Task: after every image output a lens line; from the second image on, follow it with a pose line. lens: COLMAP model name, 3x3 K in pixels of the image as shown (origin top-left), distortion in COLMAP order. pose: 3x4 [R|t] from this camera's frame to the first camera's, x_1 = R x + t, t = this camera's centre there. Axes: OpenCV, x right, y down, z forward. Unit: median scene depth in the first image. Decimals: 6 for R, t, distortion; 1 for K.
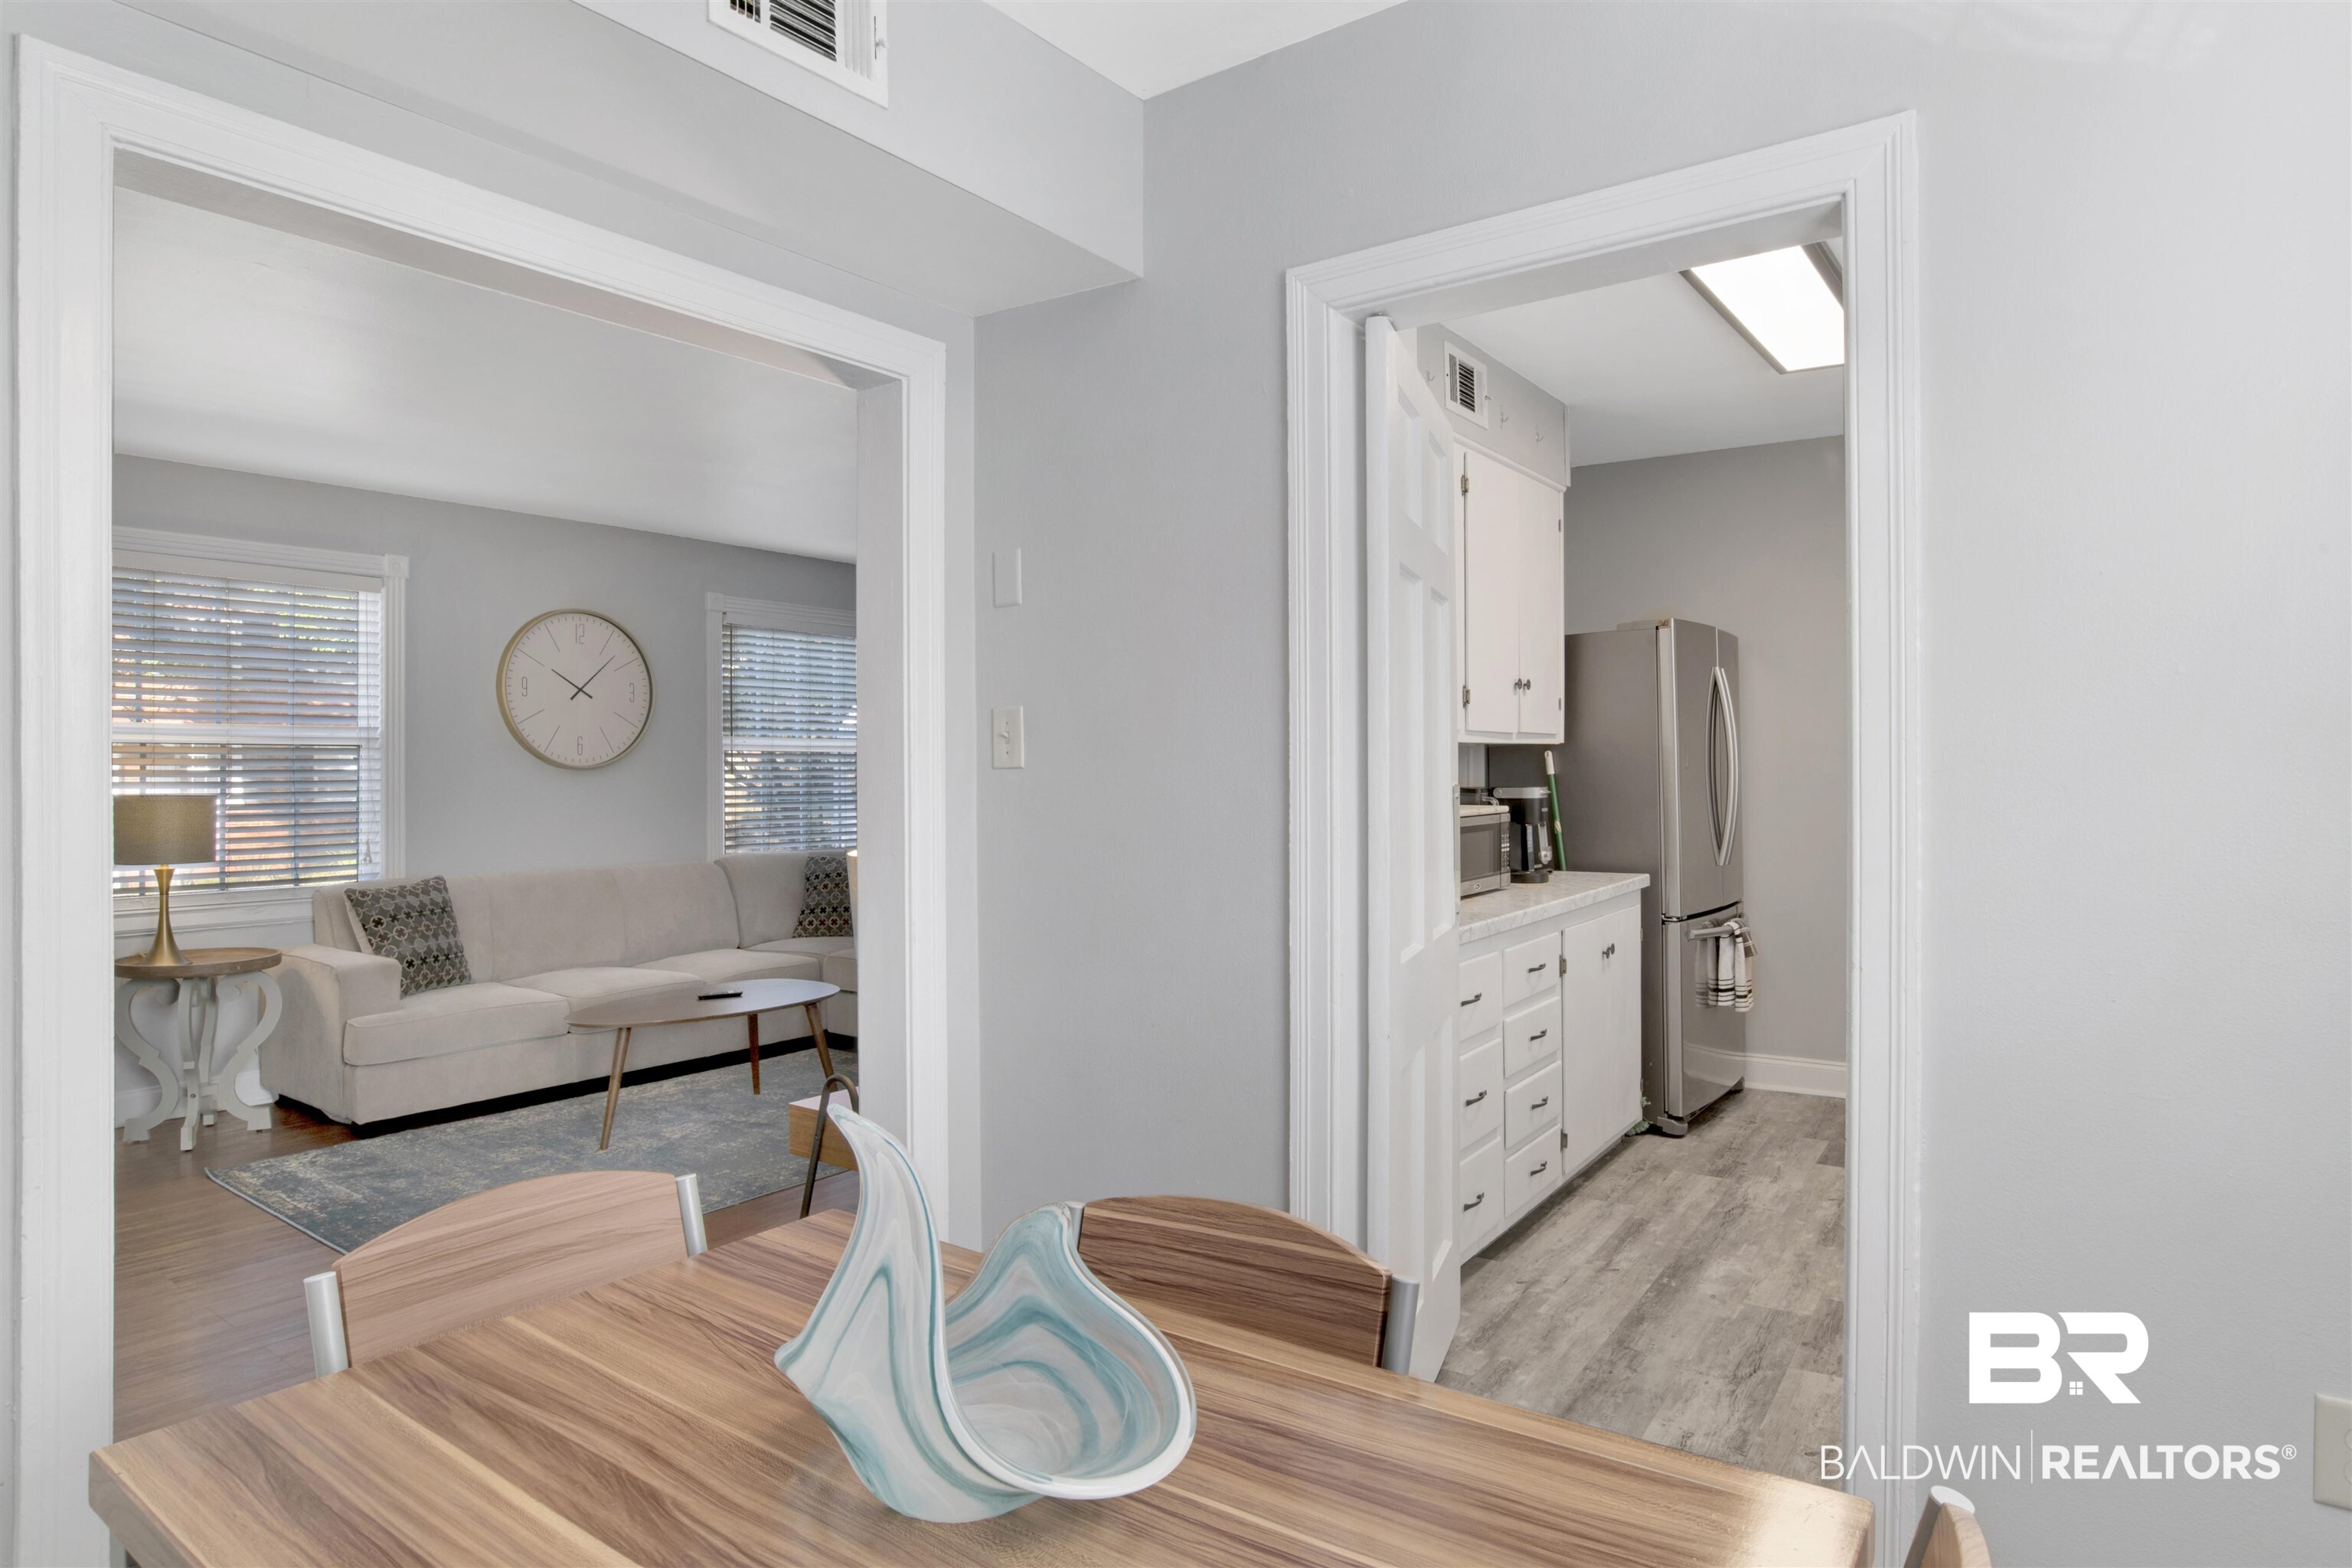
lens RADIAL K [[1287.3, 0, 1197.0], [0, 1287.3, 774.7], [0, 0, 1]] dist [-0.046424, 0.012527]
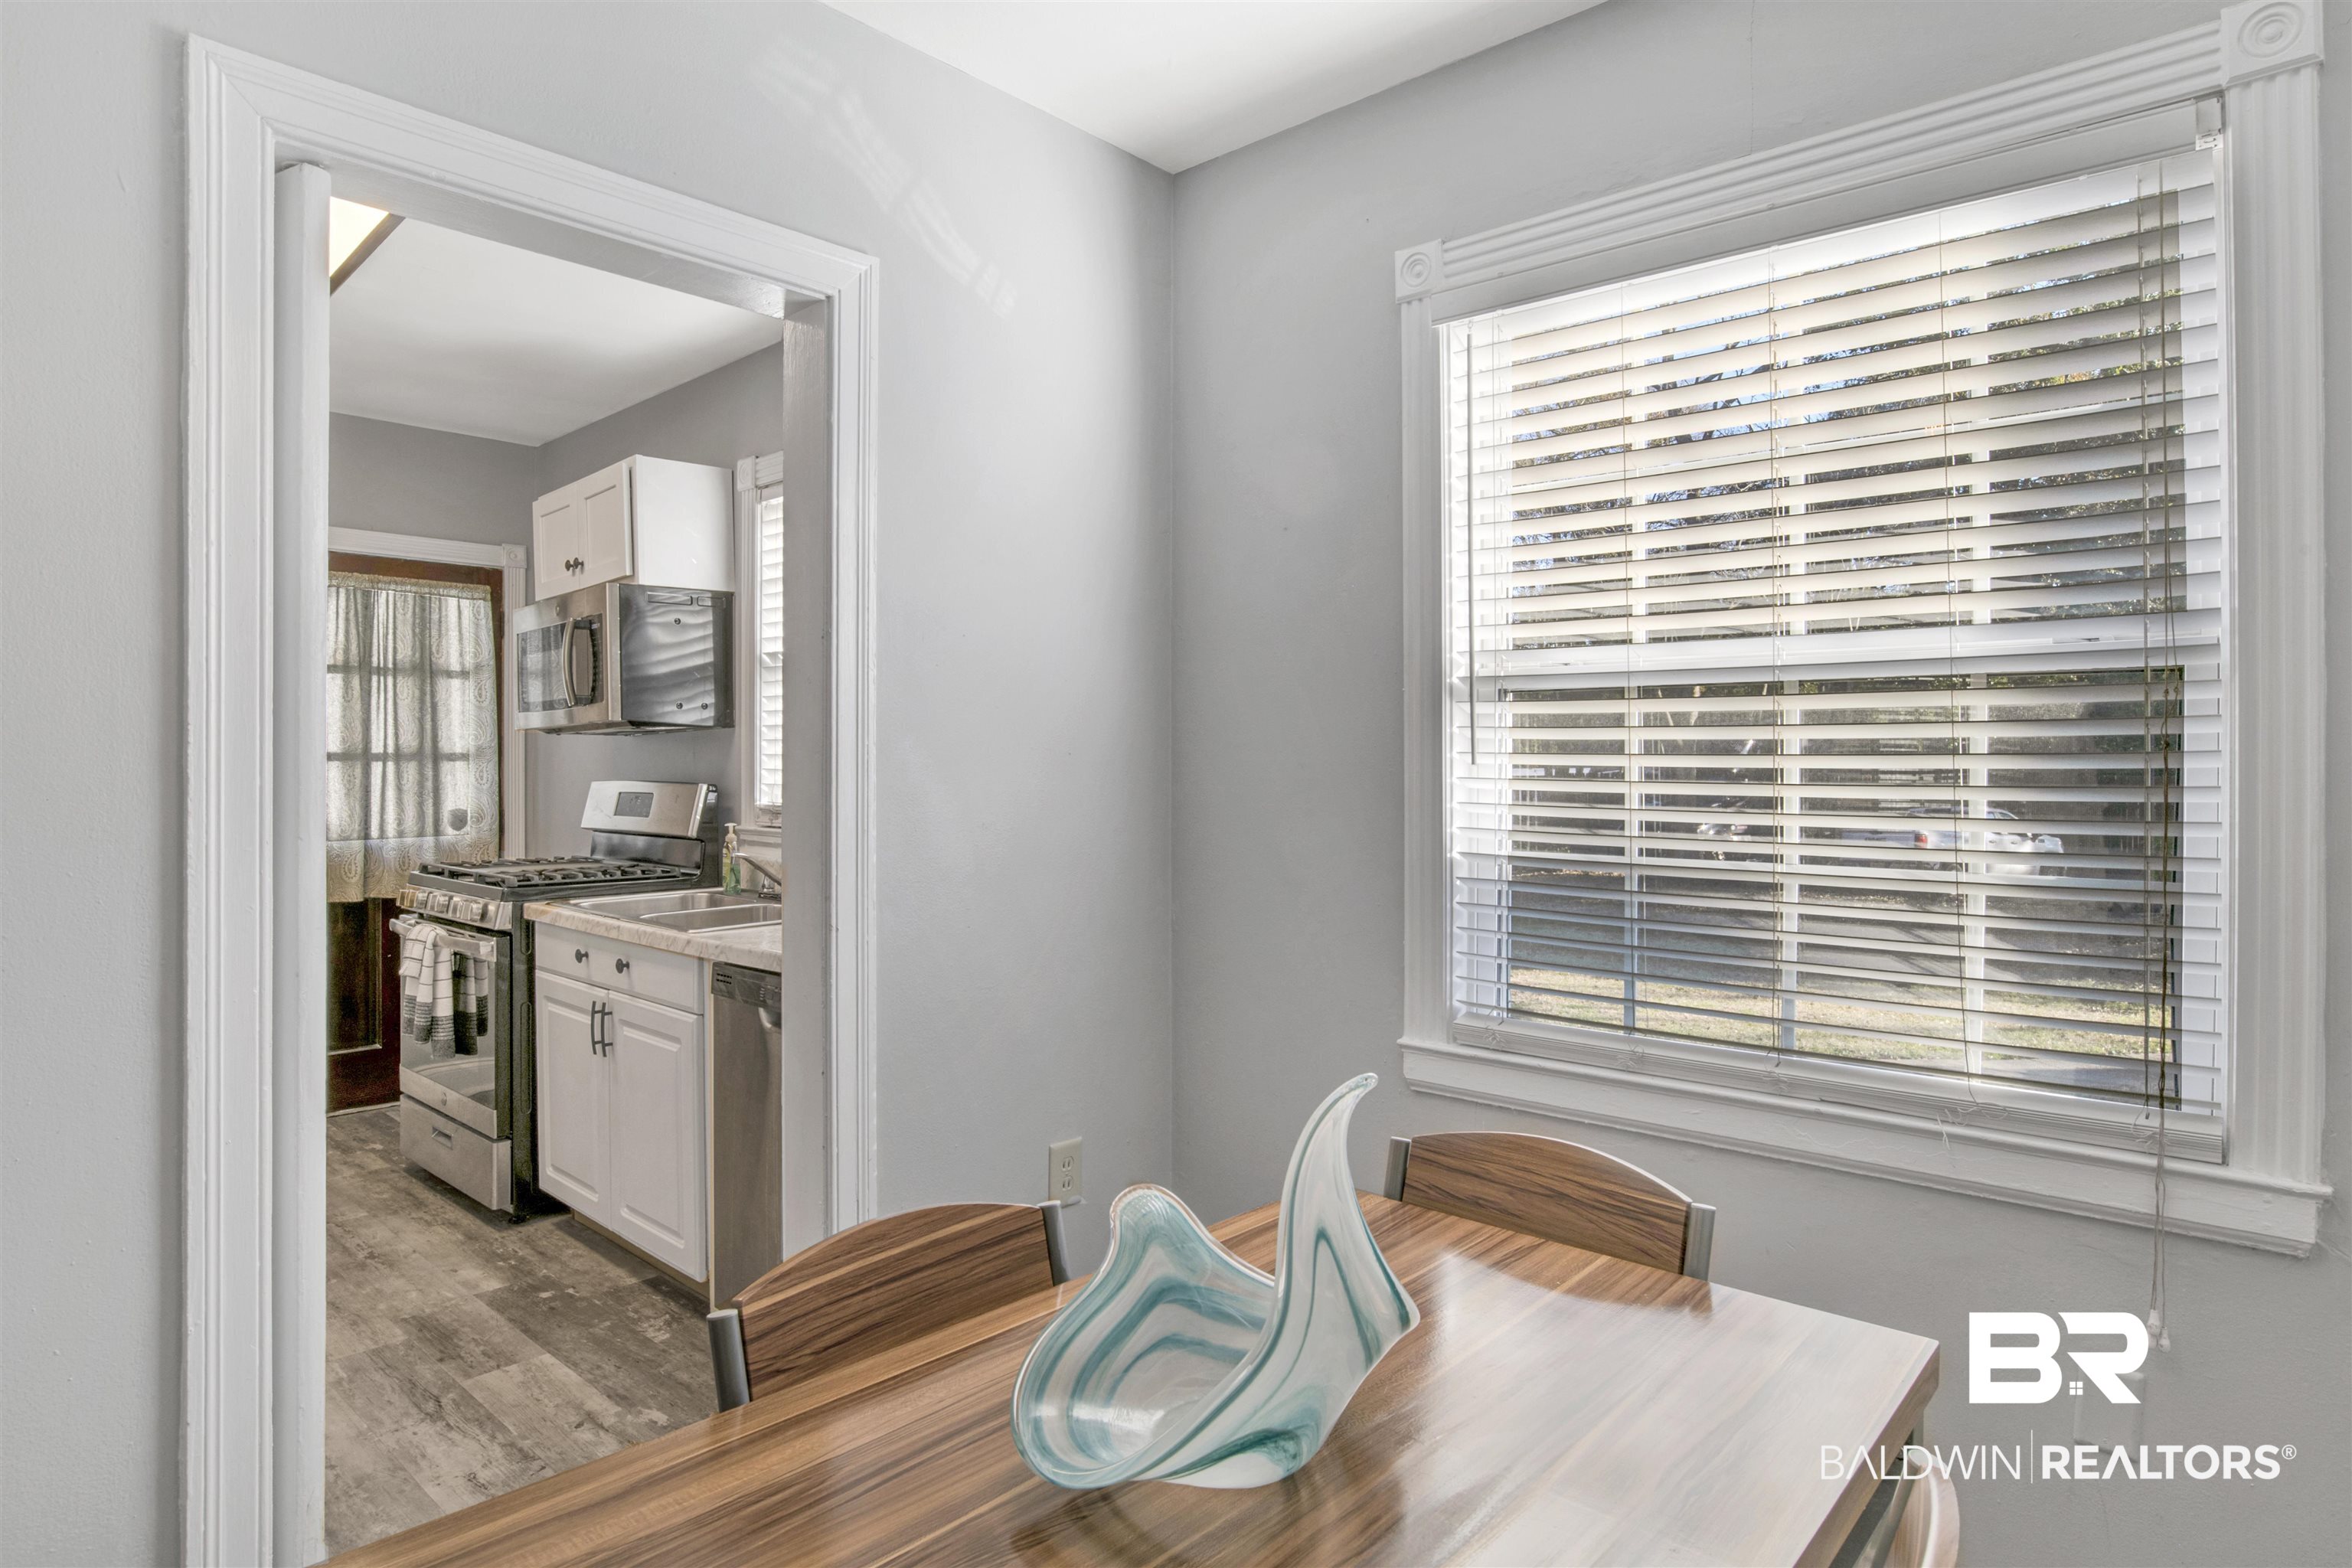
lens RADIAL K [[1287.3, 0, 1204.9], [0, 1287.3, 767.2], [0, 0, 1]] dist [-0.046424, 0.012527]
pose [[0.122249, 0.010746, 0.992441, -0.271530], [-0.002504, 0.999942, -0.010519, 0.002283], [-0.992496, -0.001199, 0.122269, 0.198296]]
